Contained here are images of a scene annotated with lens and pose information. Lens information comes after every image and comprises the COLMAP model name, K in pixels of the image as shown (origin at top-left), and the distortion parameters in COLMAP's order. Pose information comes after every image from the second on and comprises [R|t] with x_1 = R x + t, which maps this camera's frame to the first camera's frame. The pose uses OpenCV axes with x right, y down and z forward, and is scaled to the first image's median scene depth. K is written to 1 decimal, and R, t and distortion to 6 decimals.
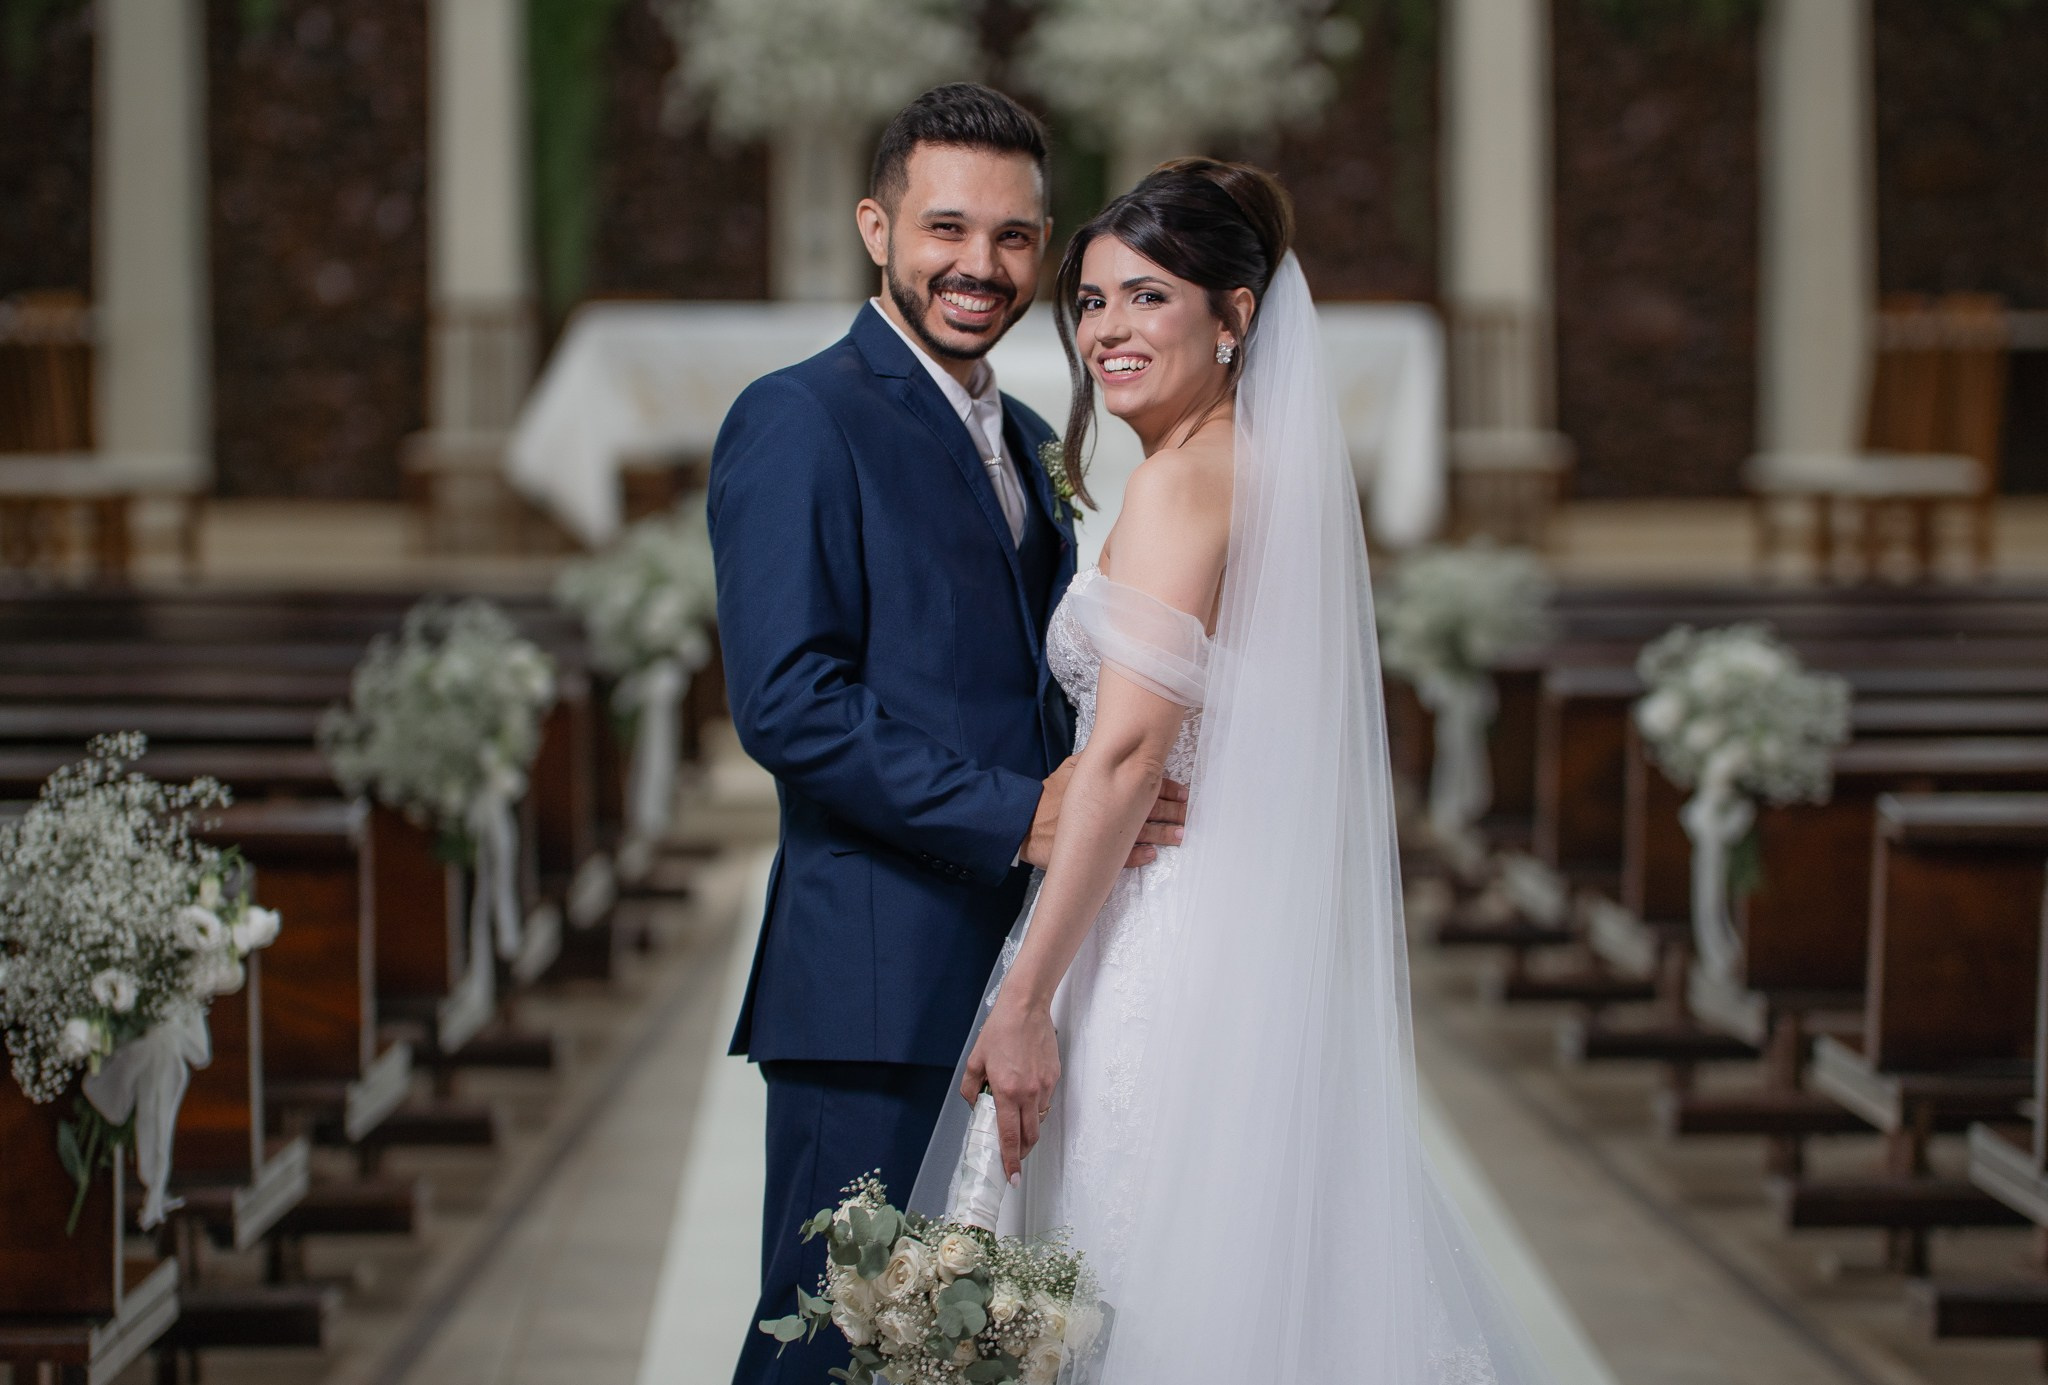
lens RADIAL K [[6001.9, 0, 1080.9], [0, 6001.9, 688.1], [0, 0, 1]] dist [0.513888, 0.925433]
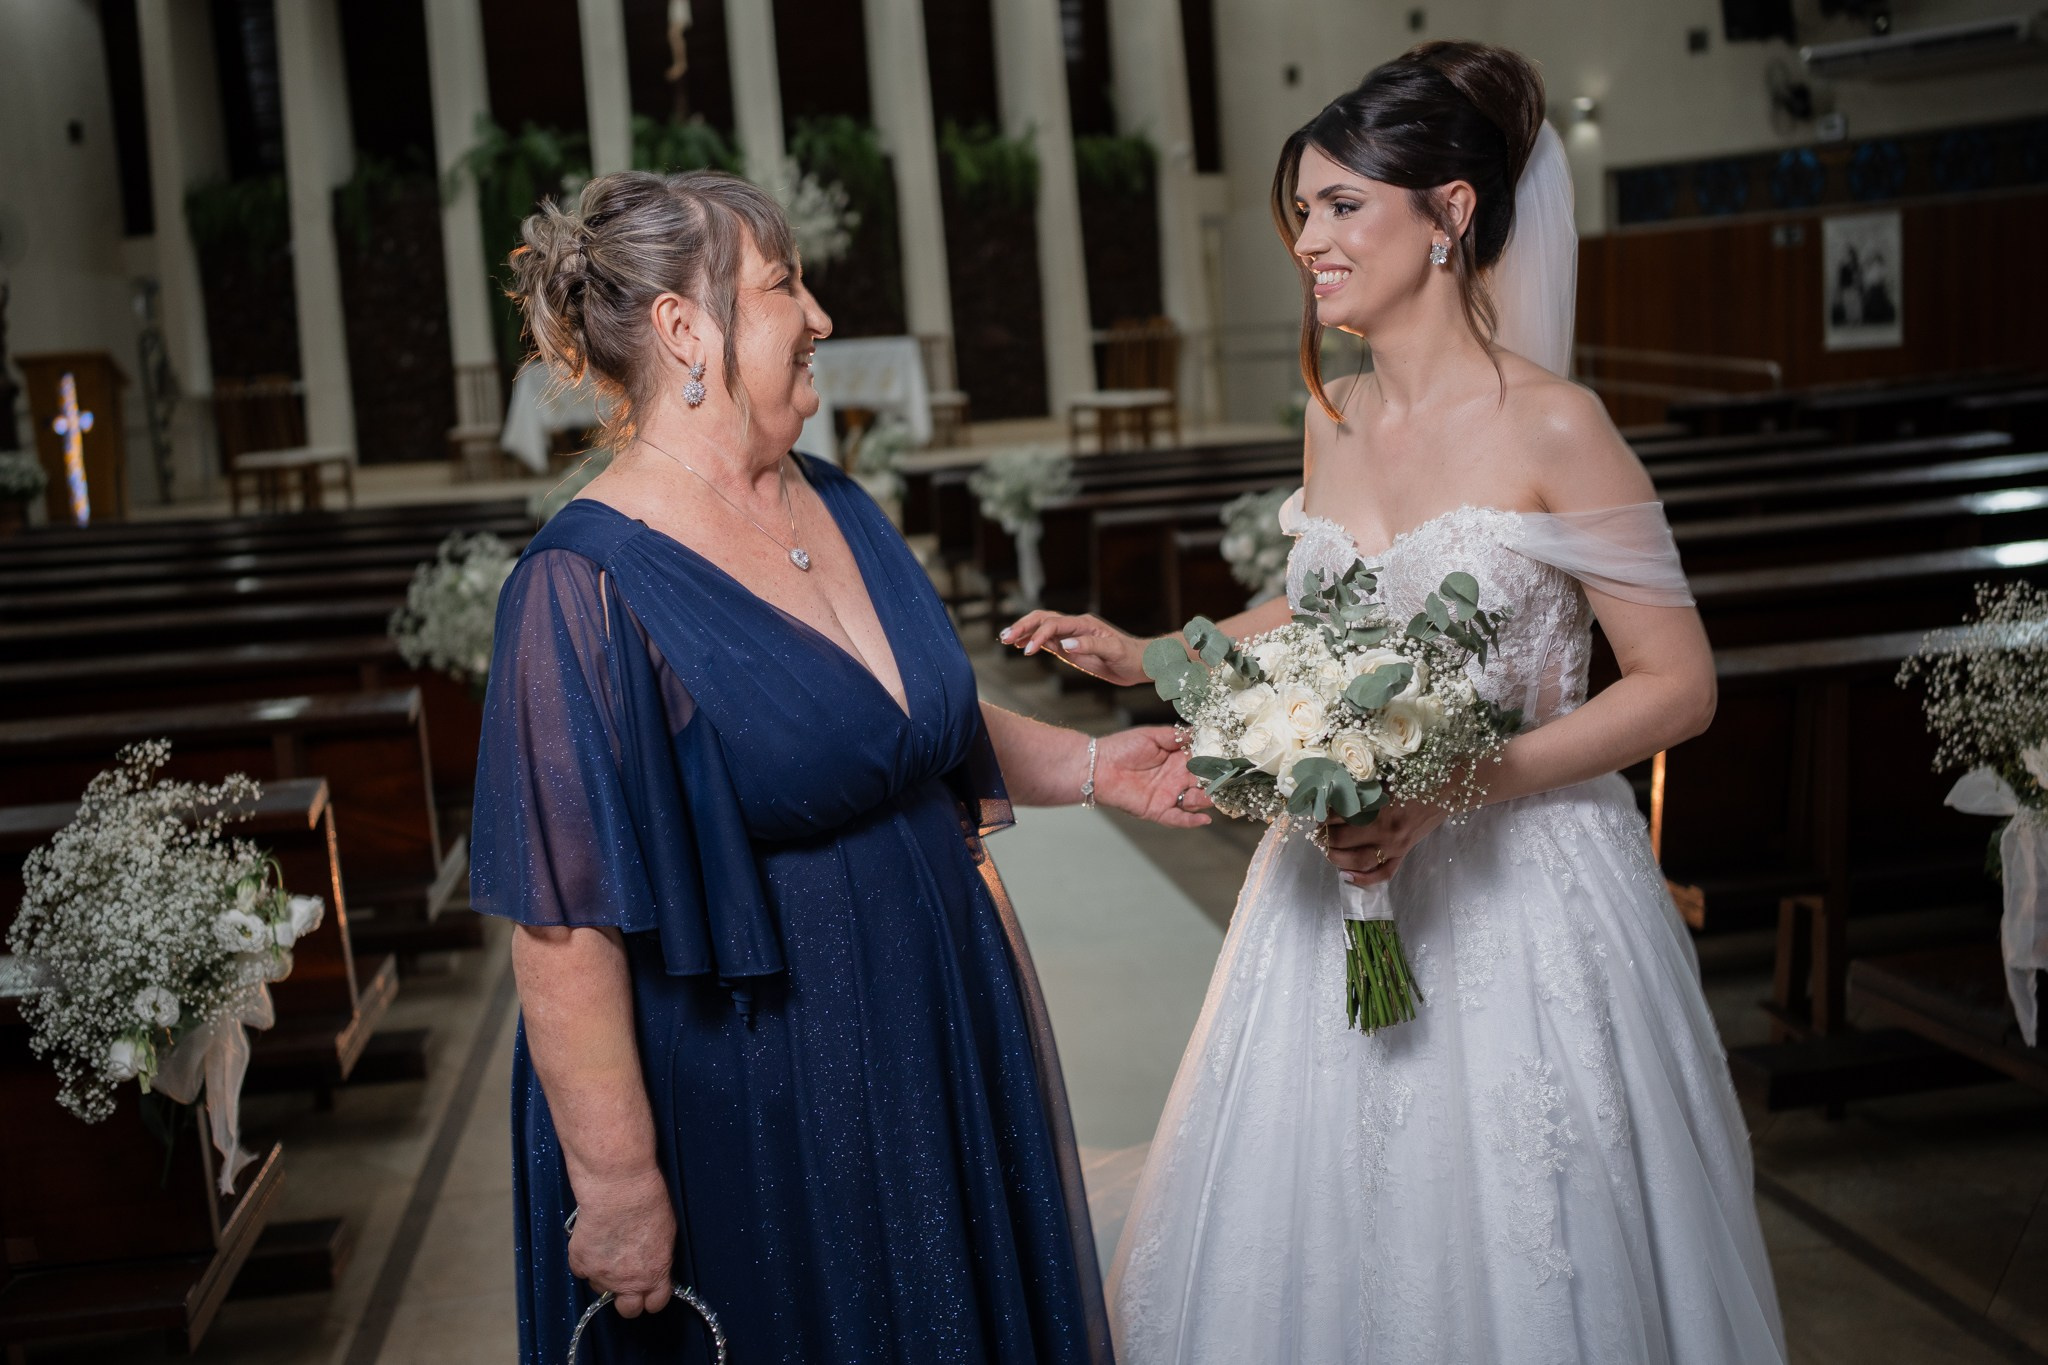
lens RADIAL K [[2230.4, 0, 973.3], [0, 2230.4, 680.3], [0, 0, 1]] dist [0.004004, 0.052189]
pose [[0.990741, -0.082850, 0.107552, -0.041206], [0.073634, 0.993483, 0.087003, -0.017481], [-0.114060, -0.078278, 0.990385, 0.424138]]
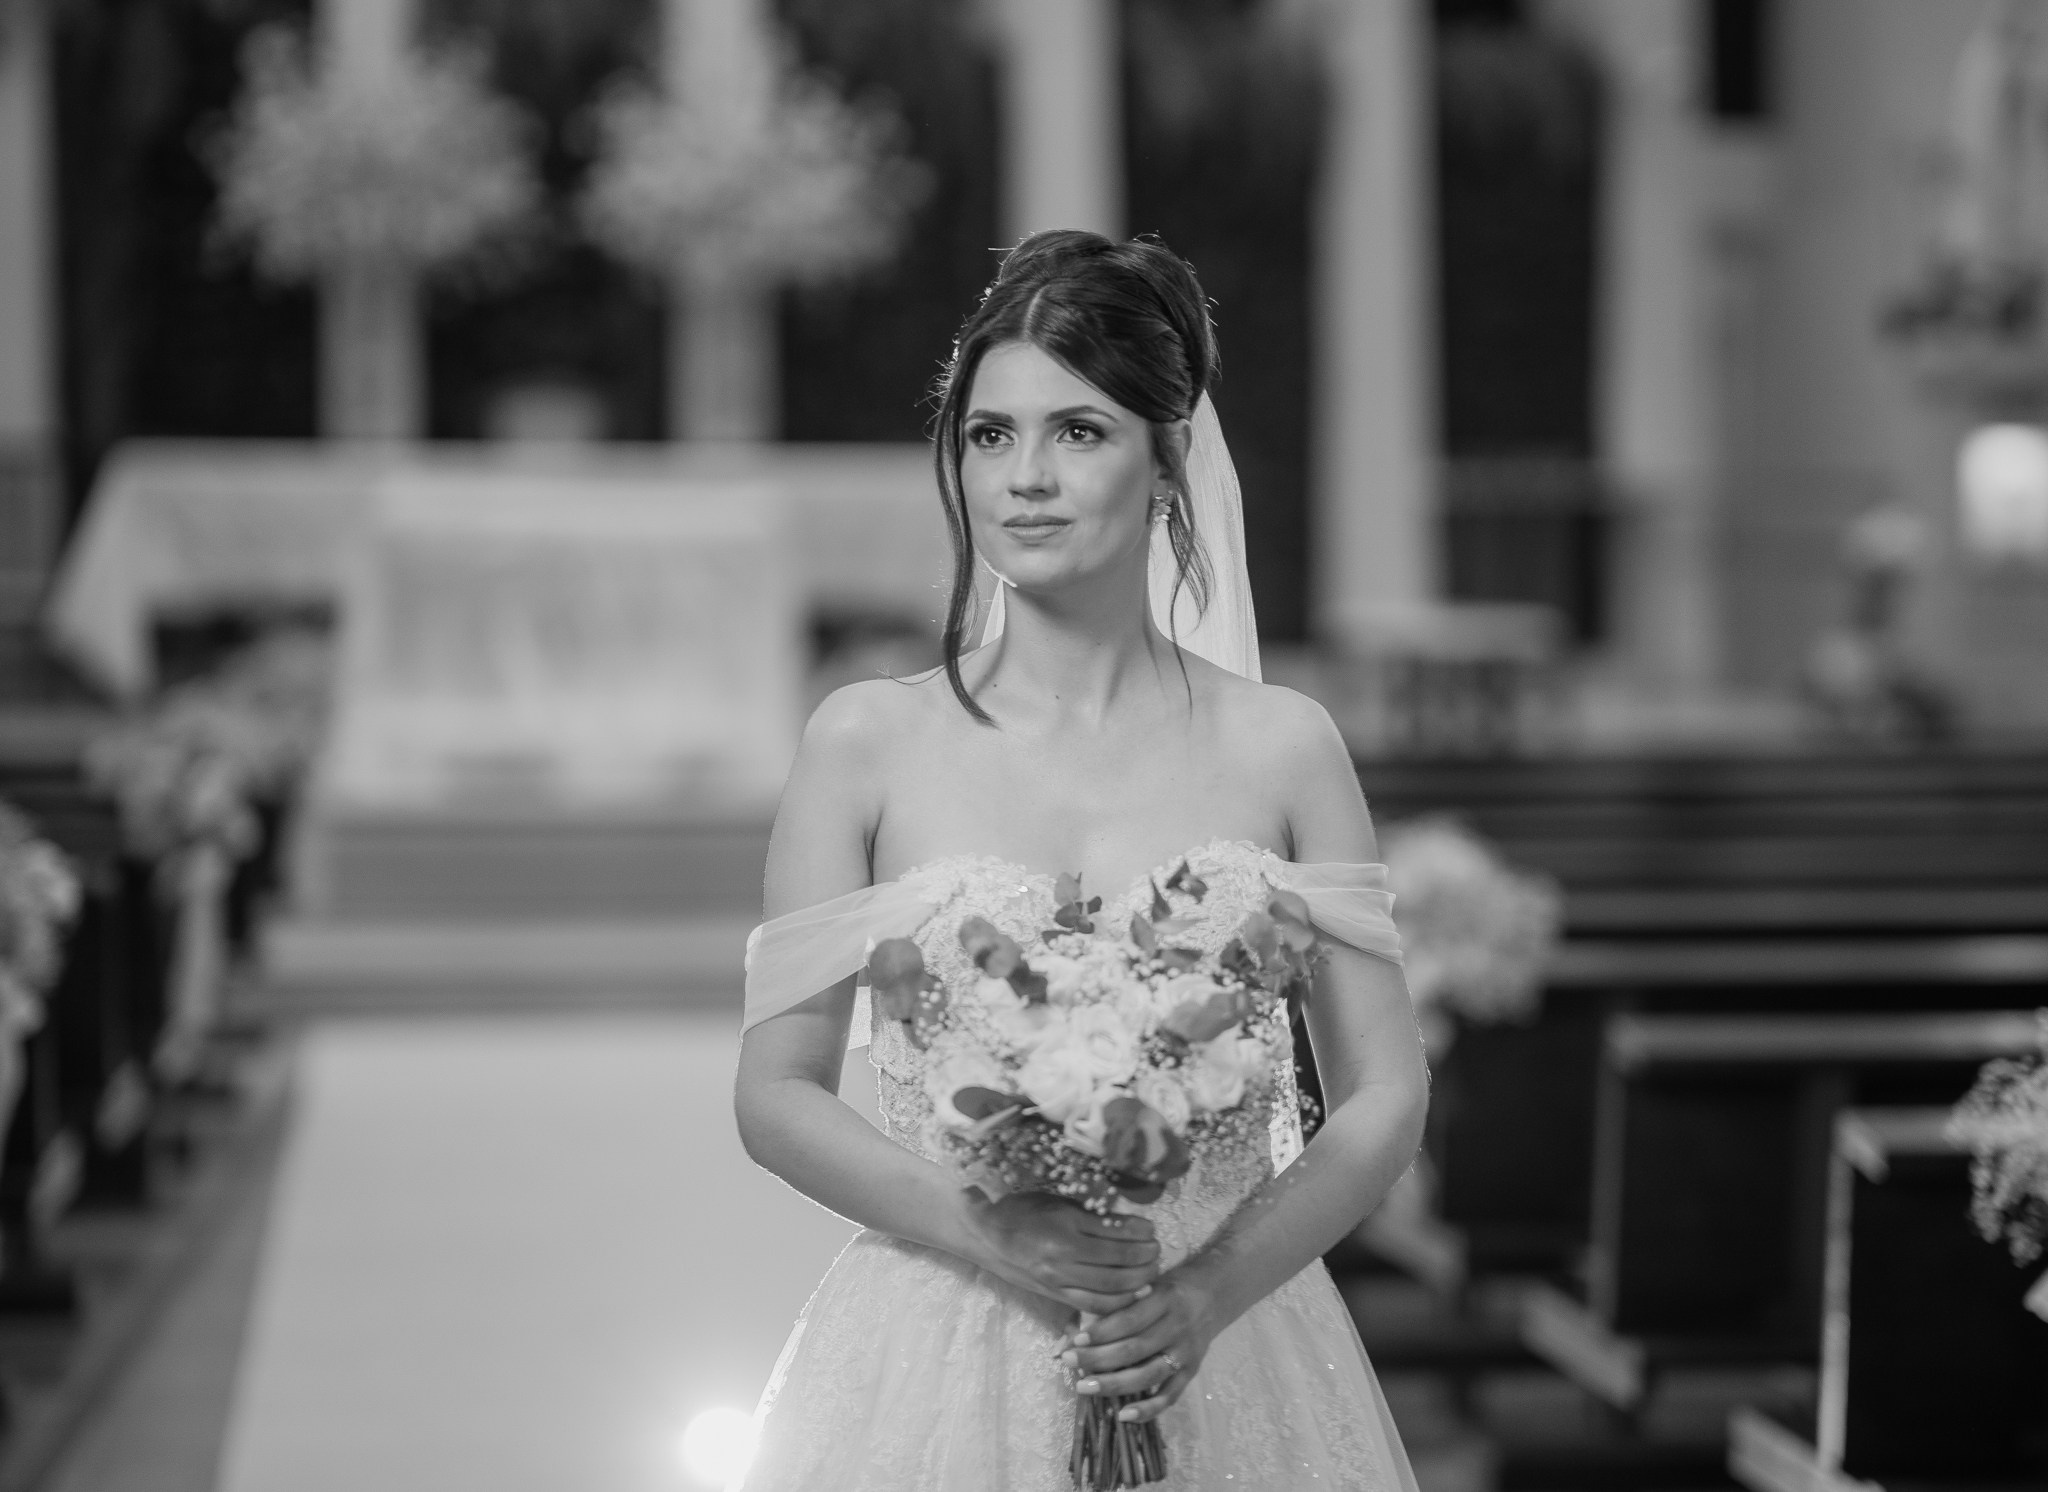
lens RADIAL K [[5706.0, 0, 1139.1], [0, 5706.0, 698.1], [0, 0, 1]] dist [0.690170, -1.045669]
pose [[0.995787, 0.001741, 0.091679, -0.013130], [0.000134, 0.999791, -0.020451, -0.011367], [-0.091696, 0.020377, 0.995579, 0.153783]]
